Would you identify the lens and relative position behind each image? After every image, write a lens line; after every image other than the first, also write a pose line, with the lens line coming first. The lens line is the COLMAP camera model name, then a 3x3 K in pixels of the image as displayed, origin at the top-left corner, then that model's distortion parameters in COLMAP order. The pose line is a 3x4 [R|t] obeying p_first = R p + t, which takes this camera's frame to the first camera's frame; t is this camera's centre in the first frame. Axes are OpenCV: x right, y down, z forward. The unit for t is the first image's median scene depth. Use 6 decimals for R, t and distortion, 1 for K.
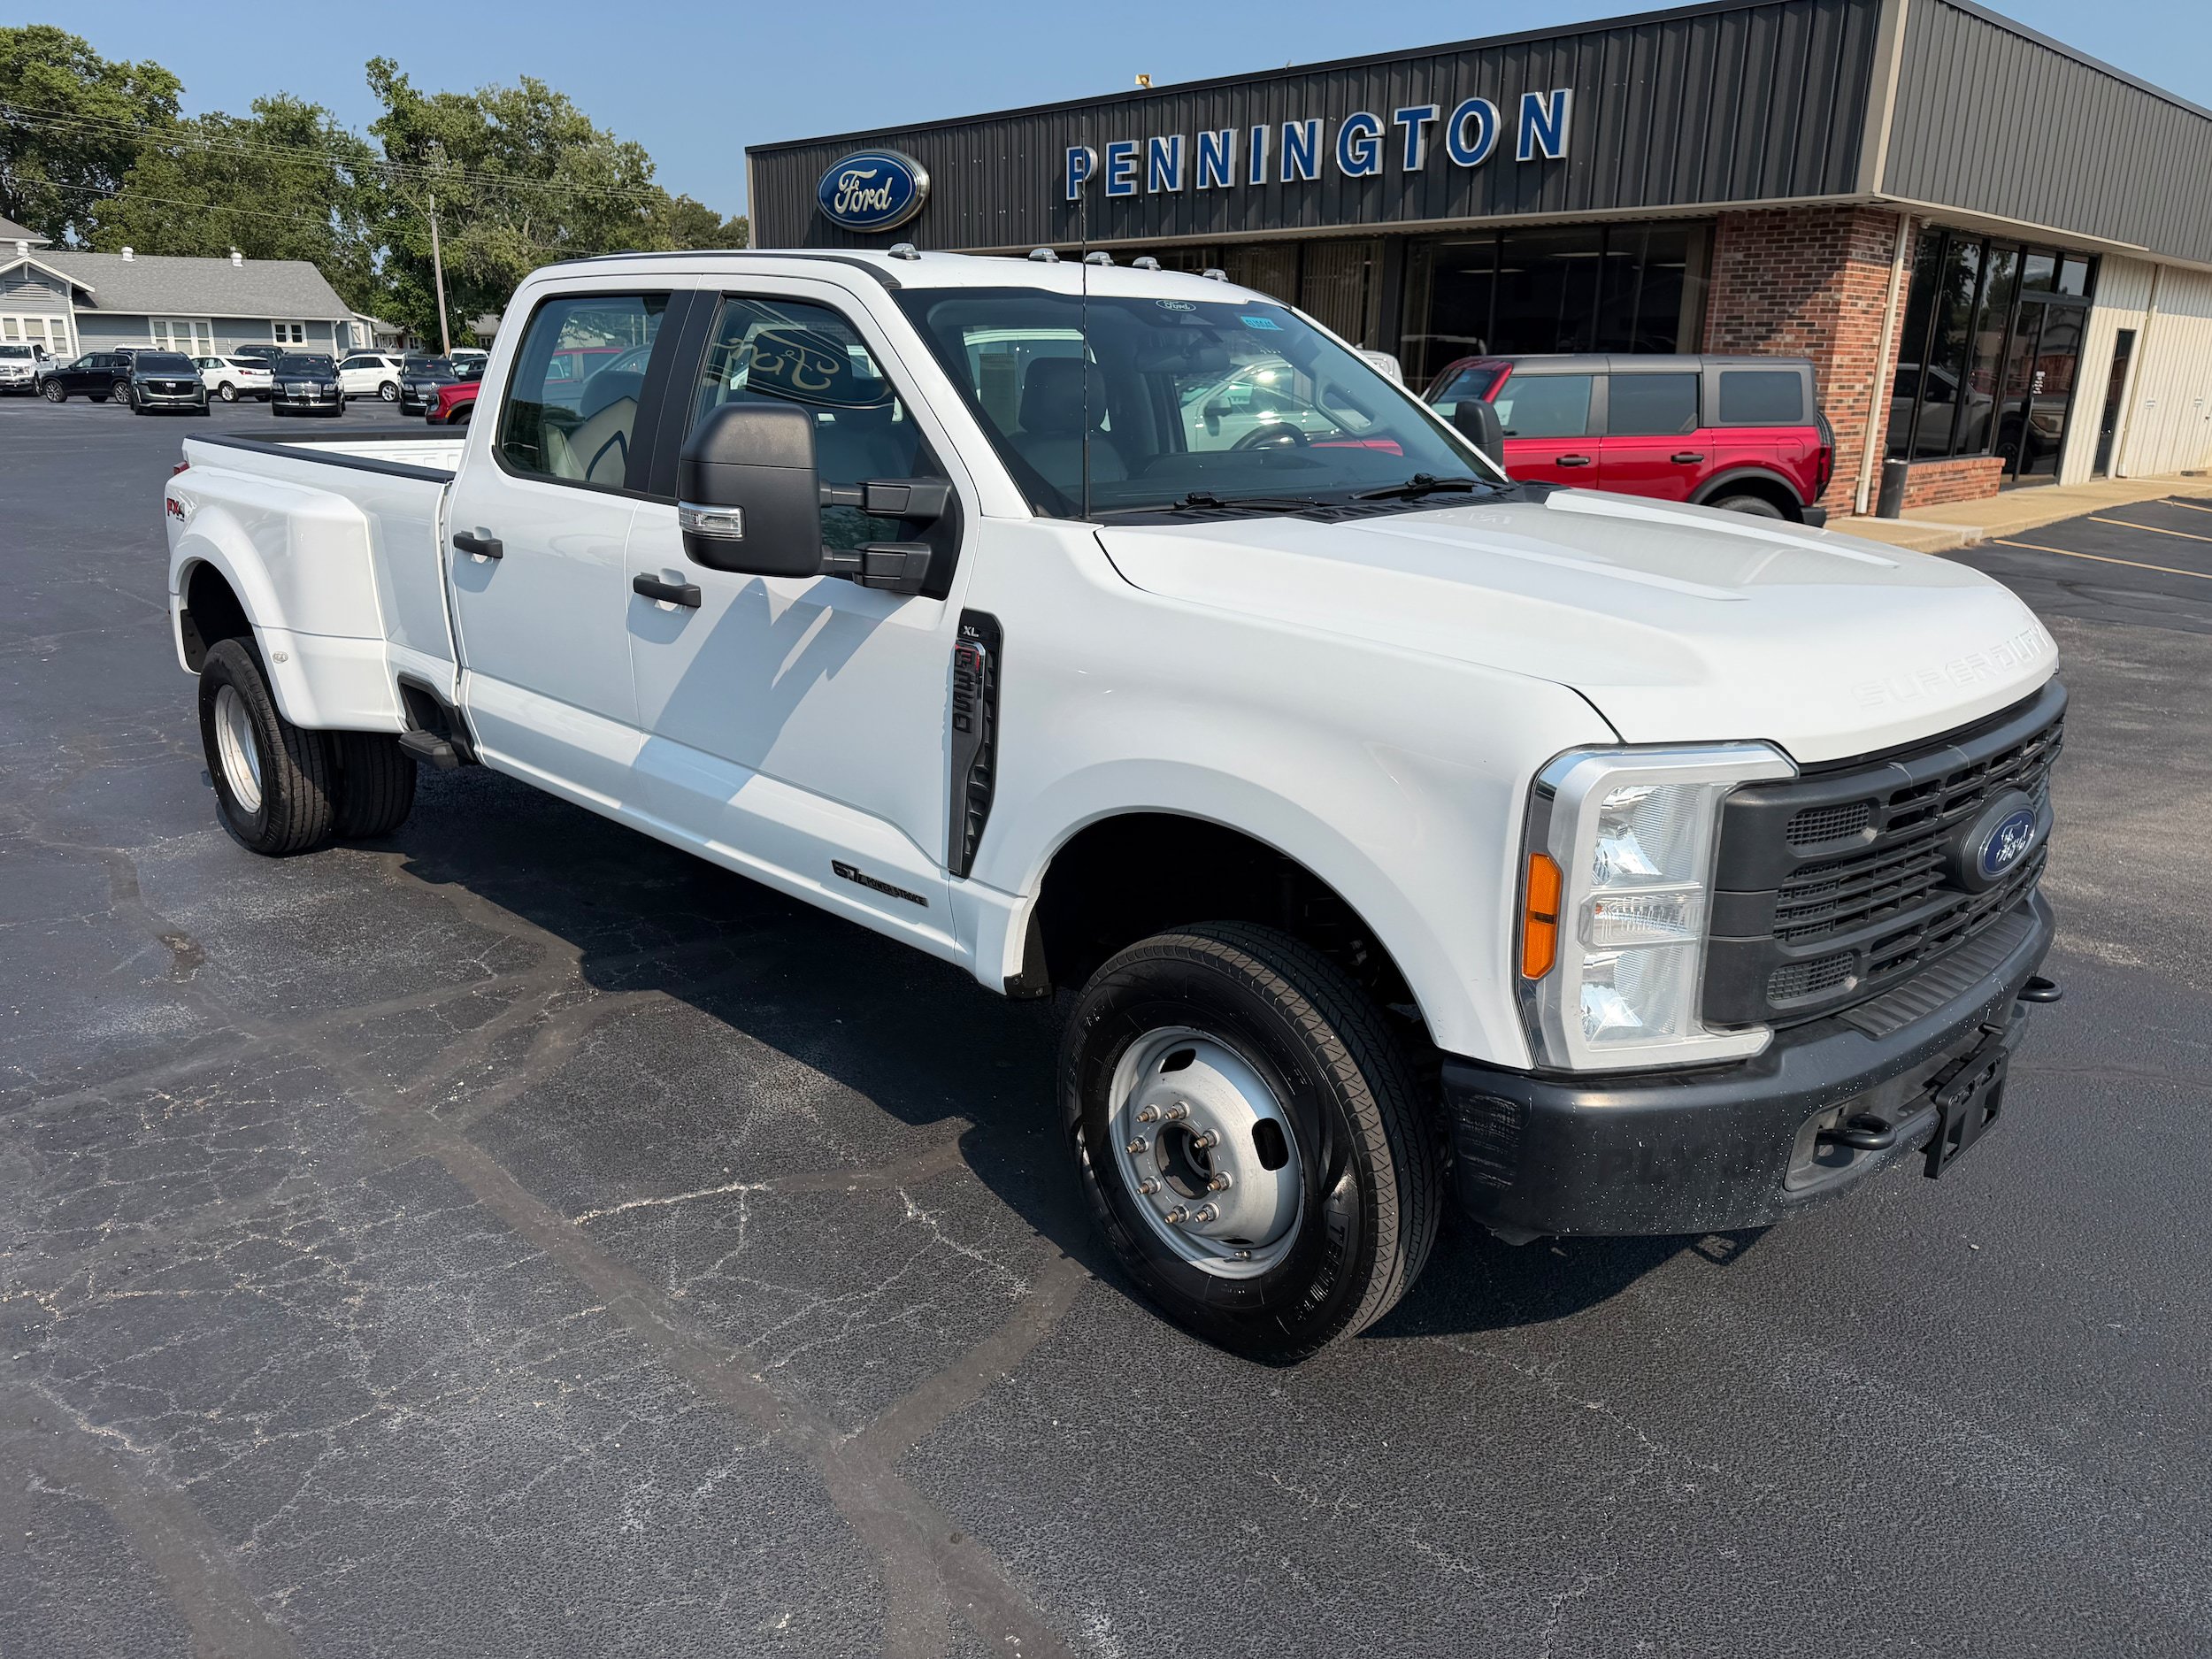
lens RADIAL K [[1583.9, 0, 1098.2], [0, 1583.9, 830.5], [0, 0, 1]] dist [0.017997, -0.020674]
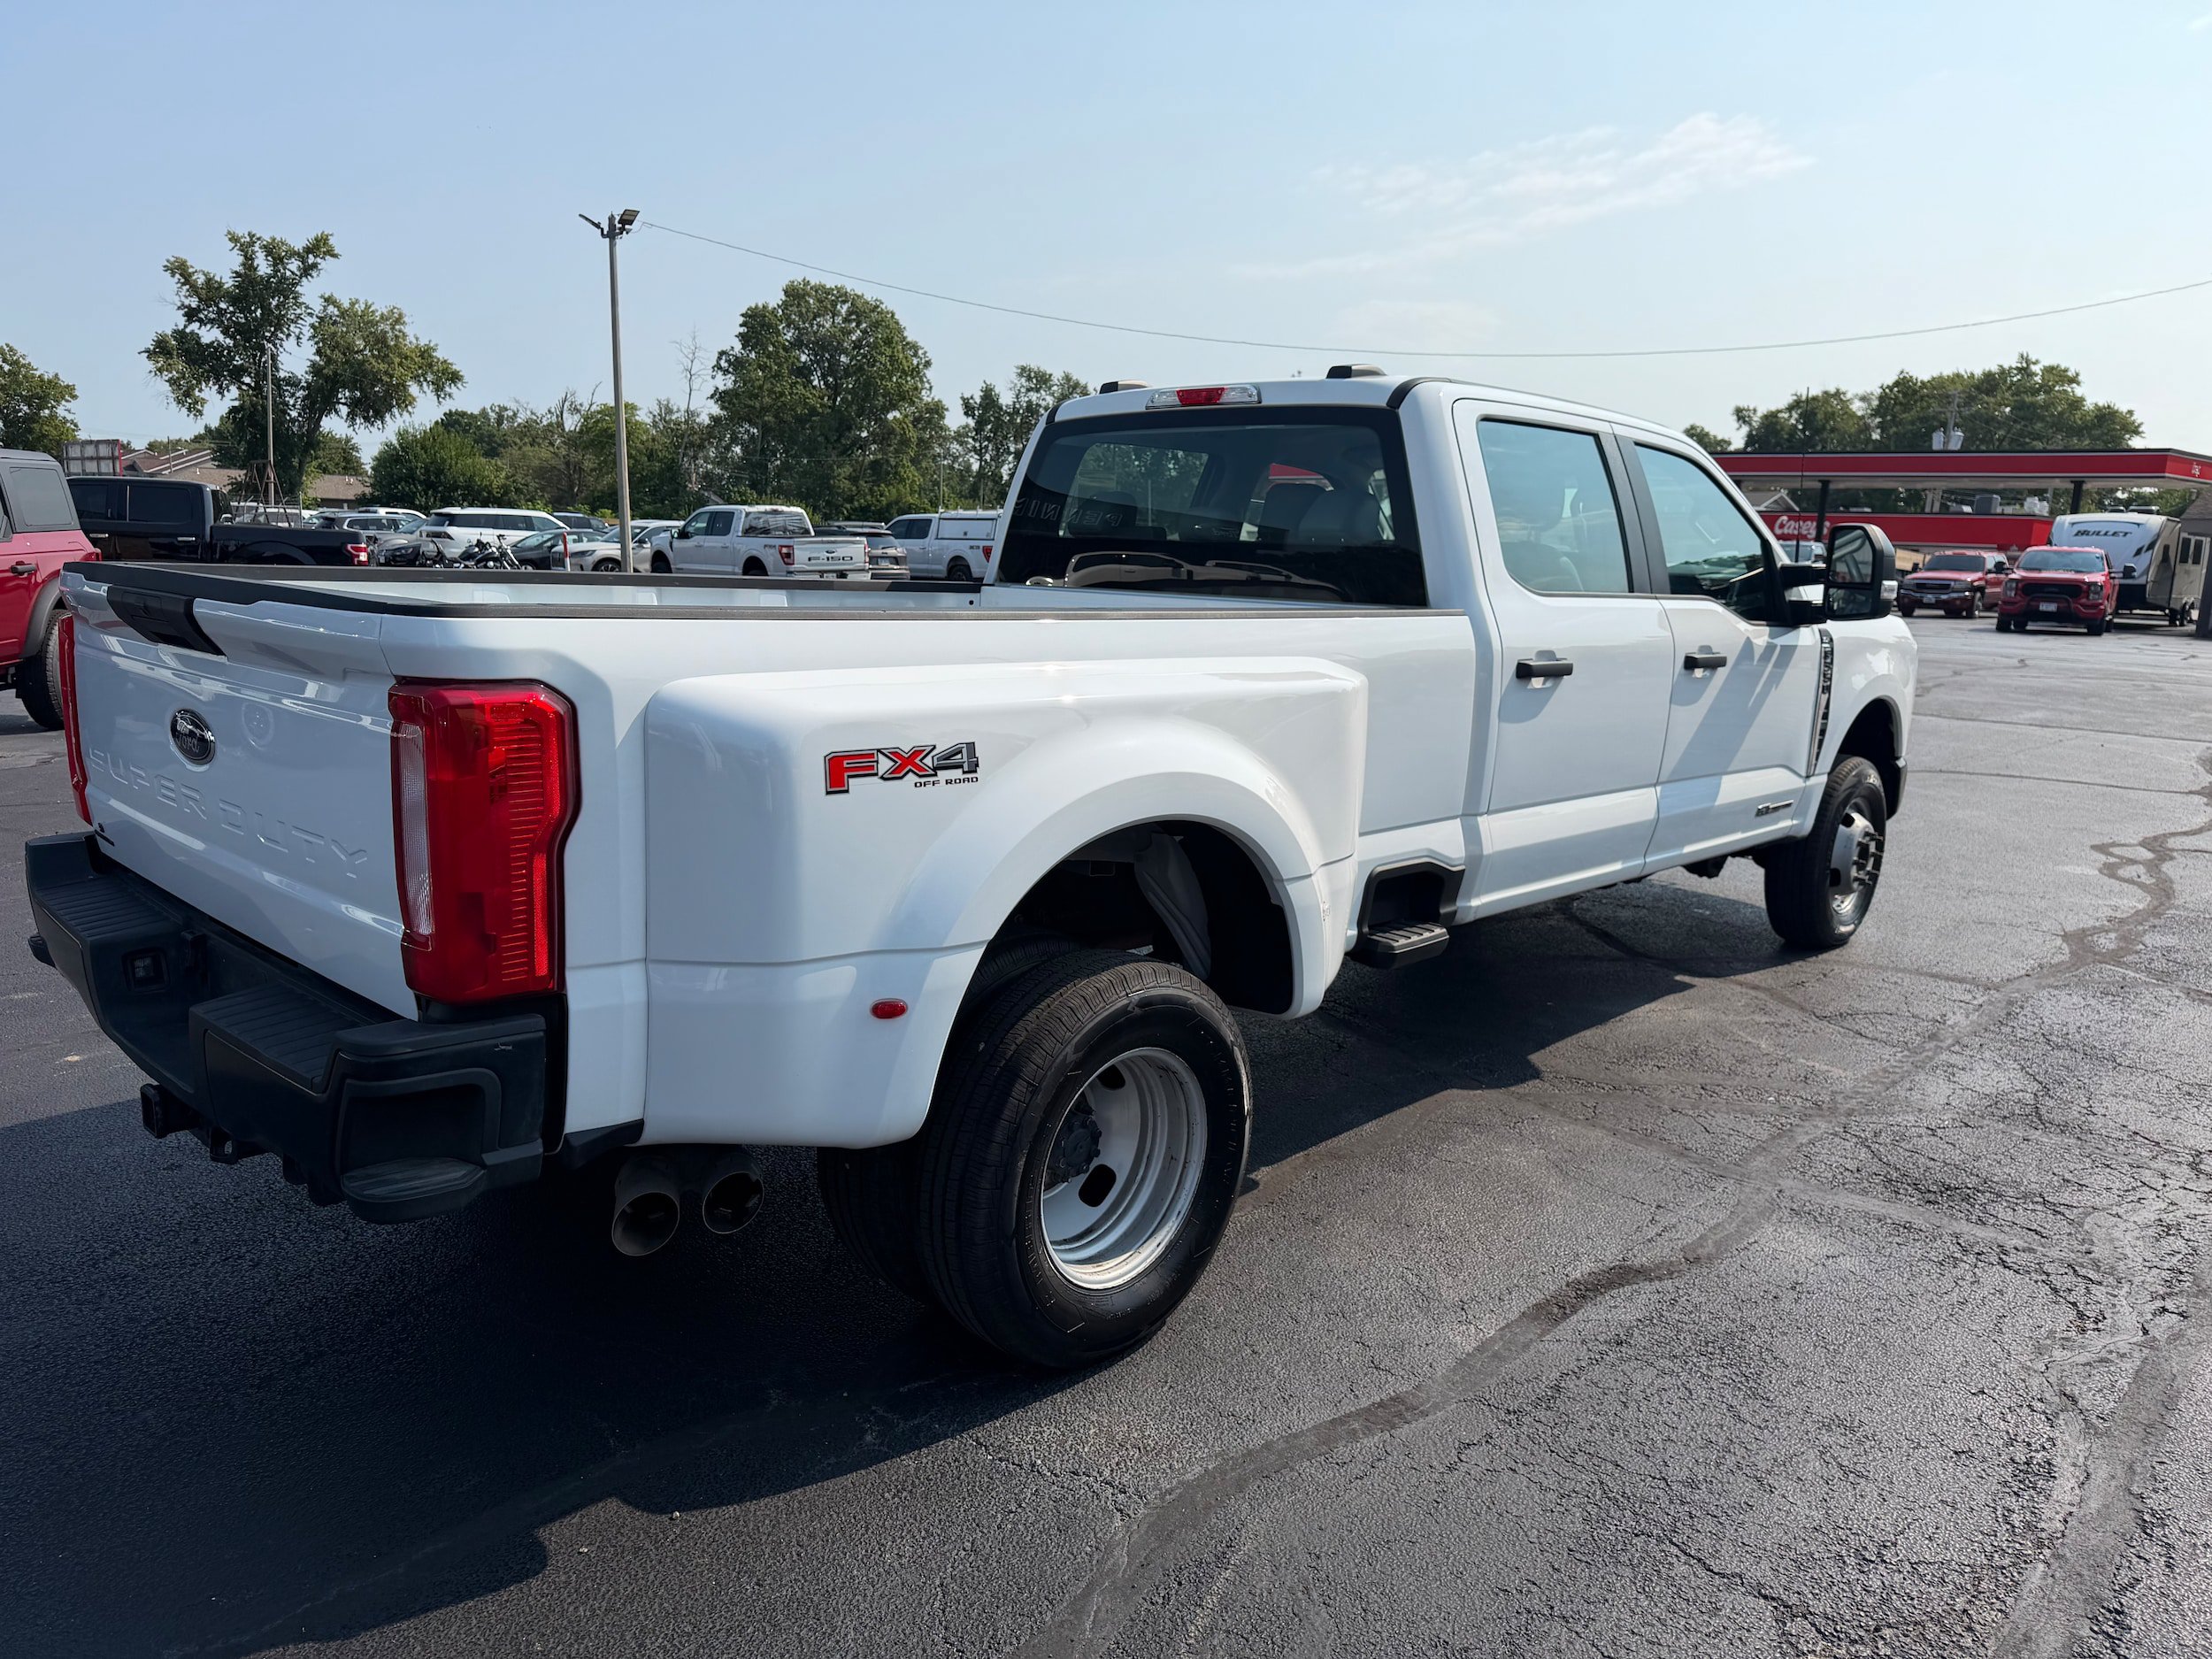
lens RADIAL K [[1574.4, 0, 1101.9], [0, 1574.4, 829.0], [0, 0, 1]] dist [0.069338, -0.086391]
pose [[-0.032282, -0.193723, 0.980525, -1.704726], [0.250899, 0.948052, 0.195567, -0.433944], [-0.967475, 0.252327, 0.017999, 1.598781]]
